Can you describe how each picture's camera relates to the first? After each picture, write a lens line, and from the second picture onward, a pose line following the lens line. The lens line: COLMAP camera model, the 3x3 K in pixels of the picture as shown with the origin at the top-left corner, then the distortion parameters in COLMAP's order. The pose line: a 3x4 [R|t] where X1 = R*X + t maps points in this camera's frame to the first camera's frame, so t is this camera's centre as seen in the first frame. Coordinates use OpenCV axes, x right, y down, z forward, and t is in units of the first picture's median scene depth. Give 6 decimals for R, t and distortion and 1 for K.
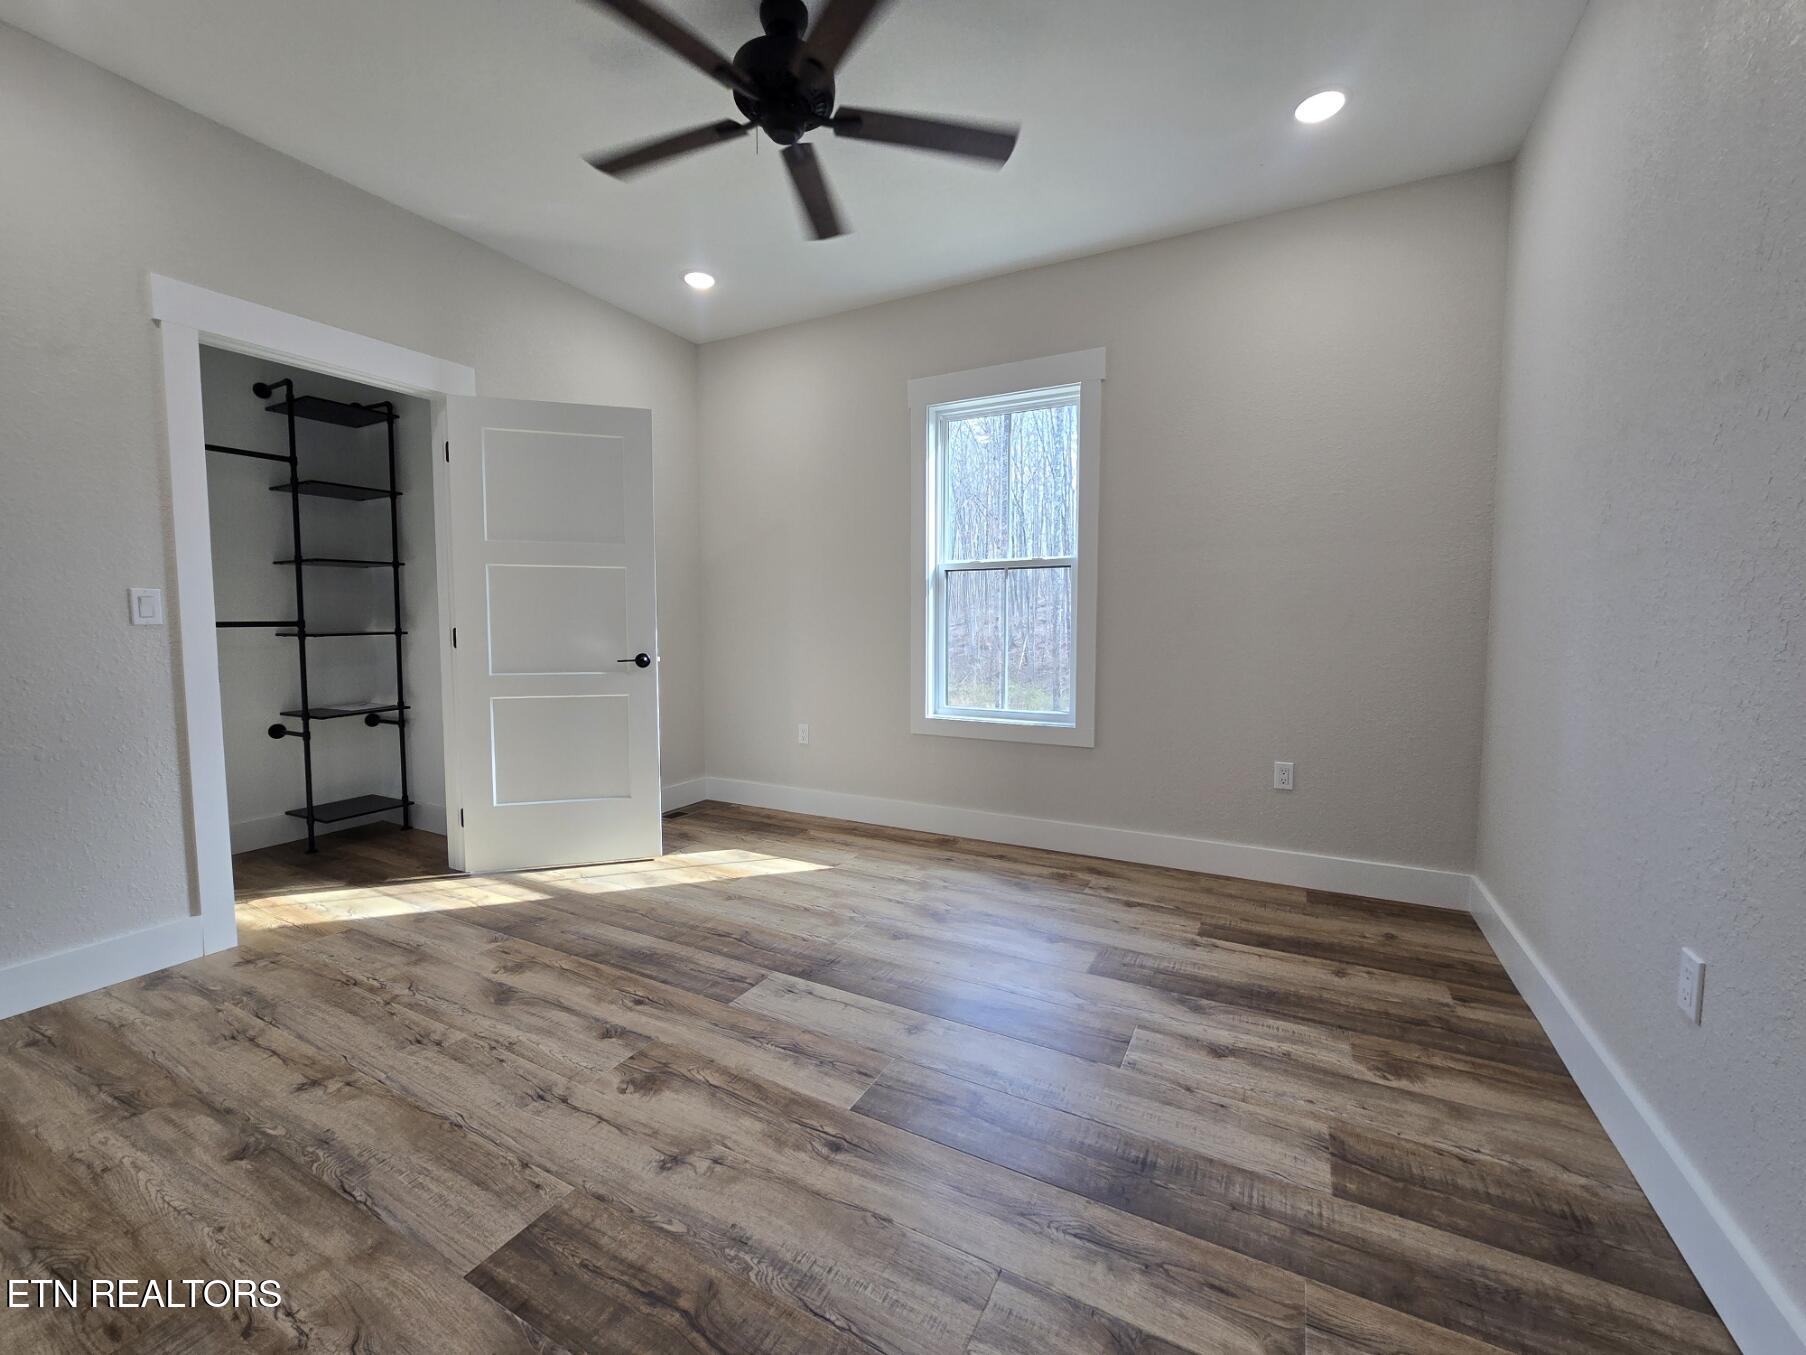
lens RADIAL K [[738.7, 0, 900.3], [0, 738.7, 683.7], [0, 0, 1]] dist [-0.007870, 0.001632]
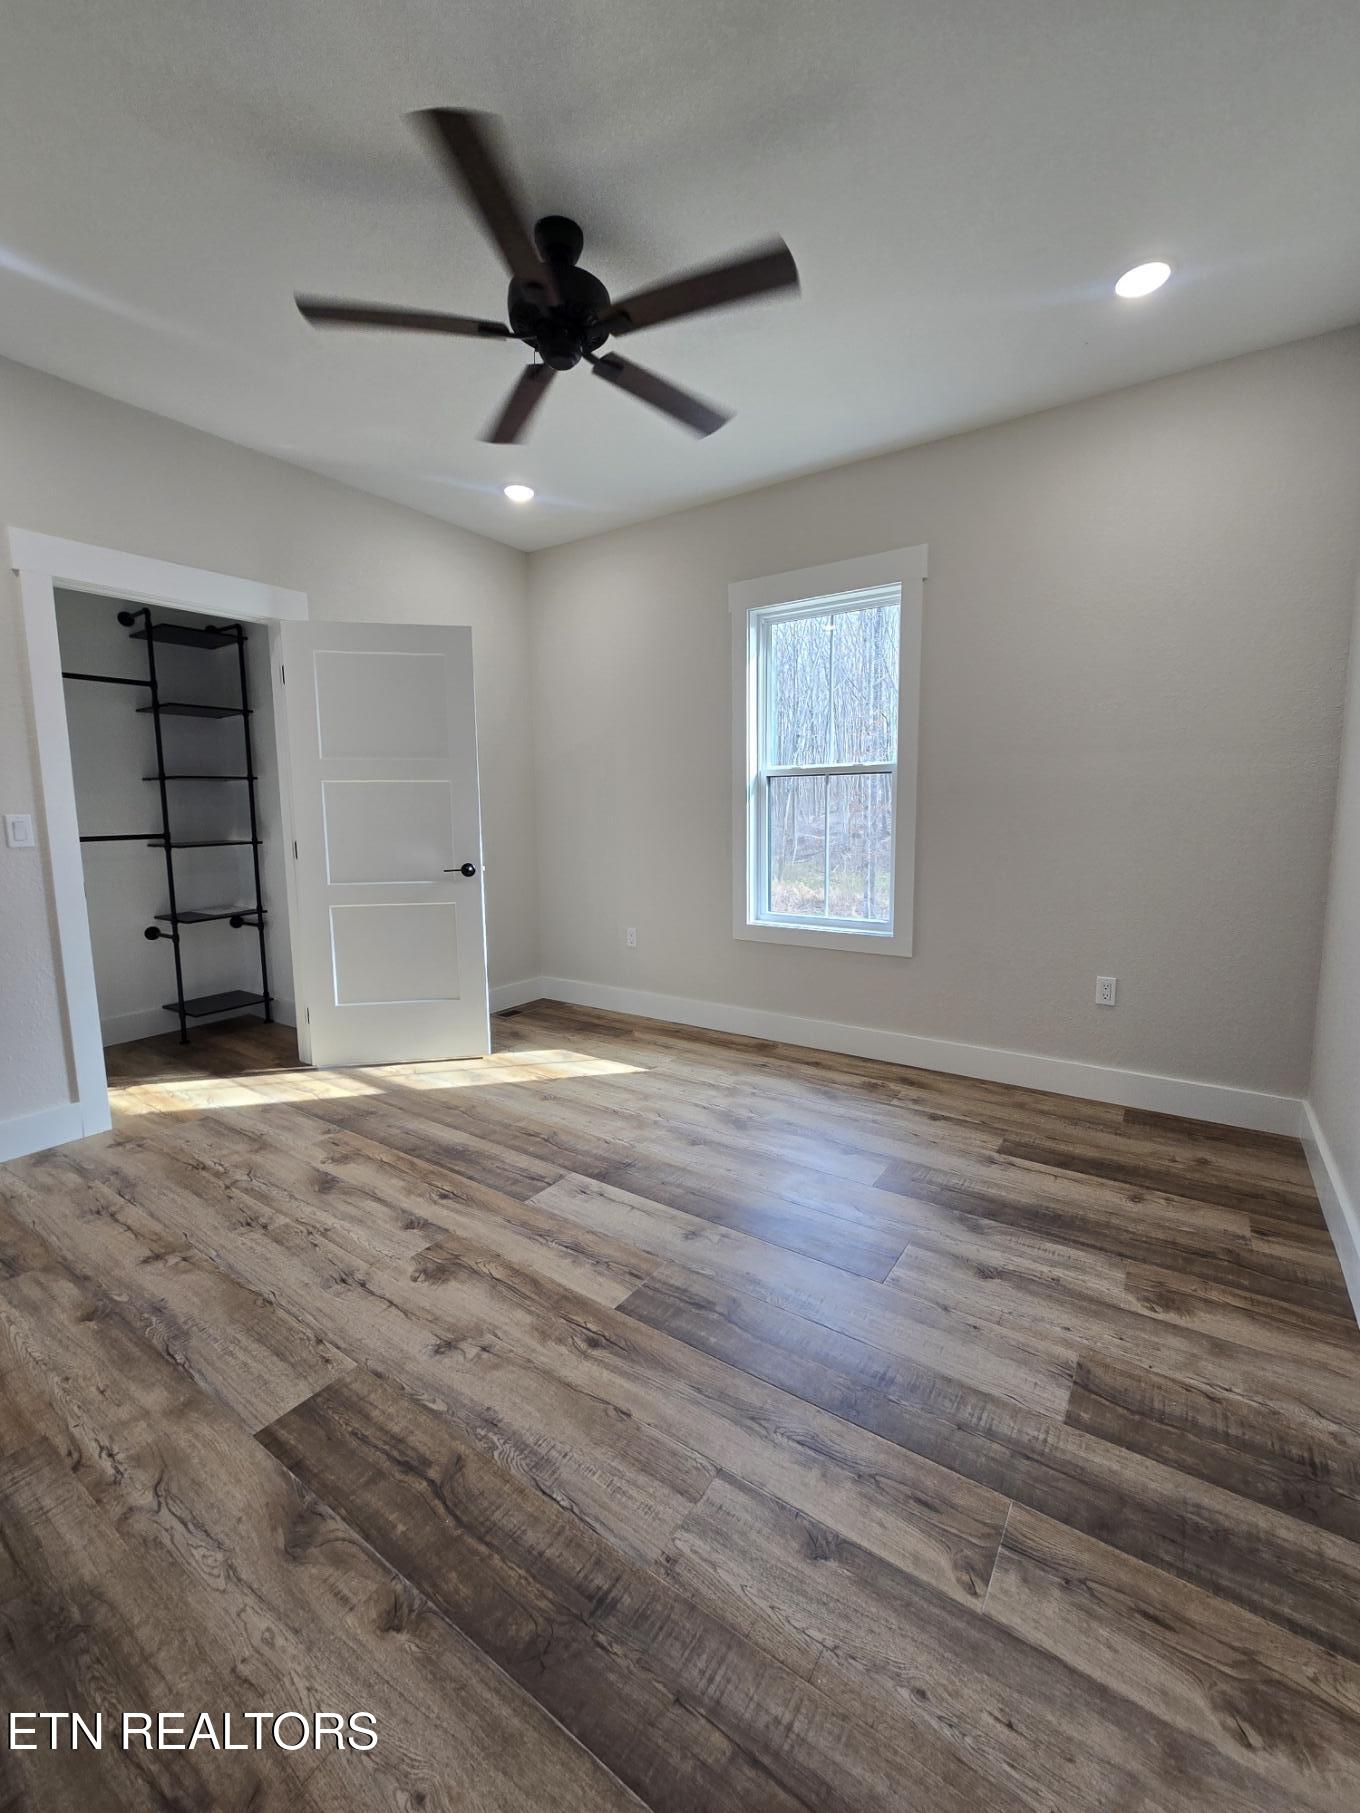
lens RADIAL K [[741.6, 0, 689.8], [0, 741.6, 912.0], [0, 0, 1]] dist [-0.007870, 0.001632]
pose [[0.994632, 0.005445, -0.103334, 0.153709], [-0.000189, 0.998709, 0.050805, -0.054528], [0.103477, -0.050512, 0.993348, -0.028918]]
